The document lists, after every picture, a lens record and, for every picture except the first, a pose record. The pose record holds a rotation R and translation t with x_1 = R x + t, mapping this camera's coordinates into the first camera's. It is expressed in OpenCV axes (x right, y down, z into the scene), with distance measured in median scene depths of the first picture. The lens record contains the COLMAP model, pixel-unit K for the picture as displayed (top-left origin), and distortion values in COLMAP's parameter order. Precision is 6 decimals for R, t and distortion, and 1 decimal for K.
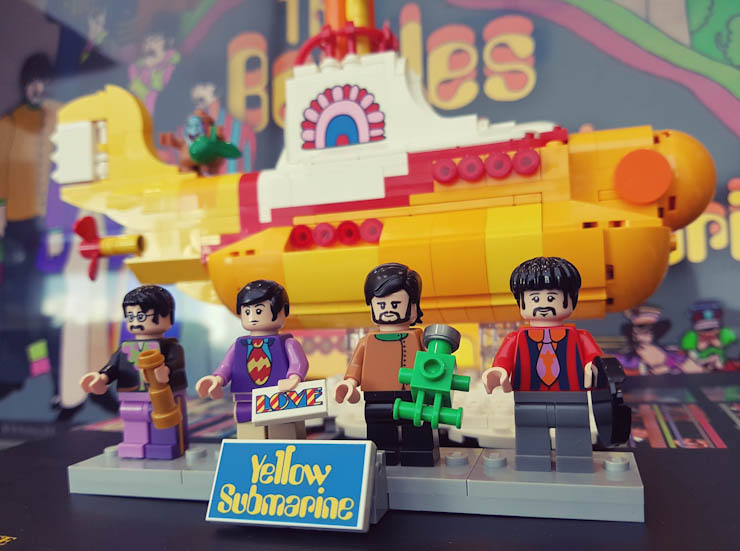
lens RADIAL K [[631.0, 0, 401.9], [0, 631.0, 294.9], [0, 0, 1]] dist [-0.004396, -0.009840]
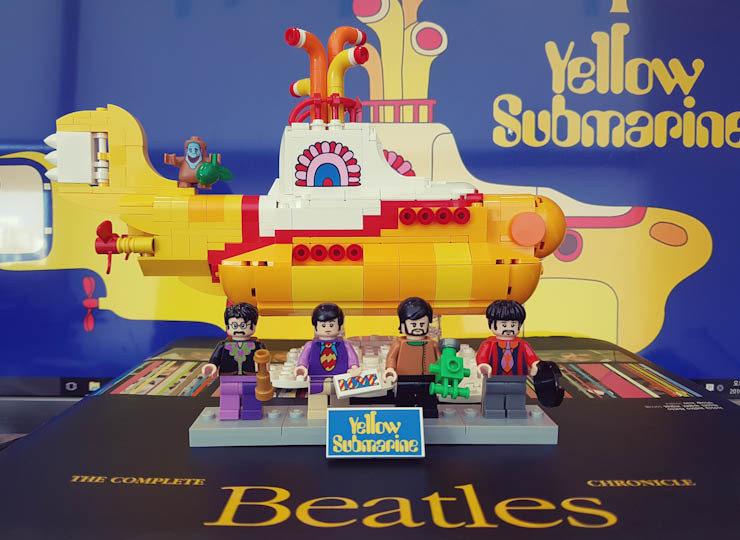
lens RADIAL K [[611.6, 0, 370.0], [0, 611.6, 270.0], [0, 0, 1]] dist [0.012207, 0.003675]
pose [[0.953623, 0.027362, 0.299757, -0.630246], [-0.048938, 0.996704, 0.064708, -0.226876], [-0.296998, -0.076377, 0.951819, -0.498263]]
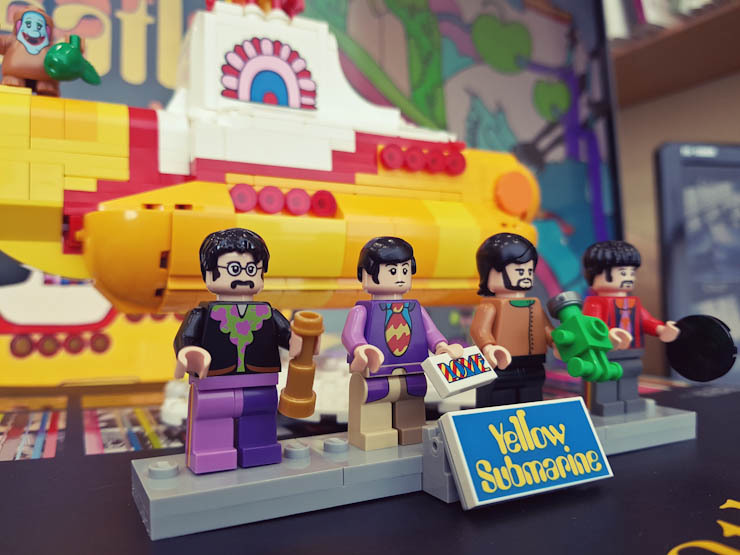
lens RADIAL K [[607.3, 0, 370.0], [0, 607.3, 277.5], [0, 0, 1]] dist [0.004631, -0.099382]
pose [[0.724661, 0.064625, 0.686068, -0.887856], [-0.025510, 0.997426, -0.067009, 0.098083], [-0.688633, 0.031057, 0.724445, 0.445401]]
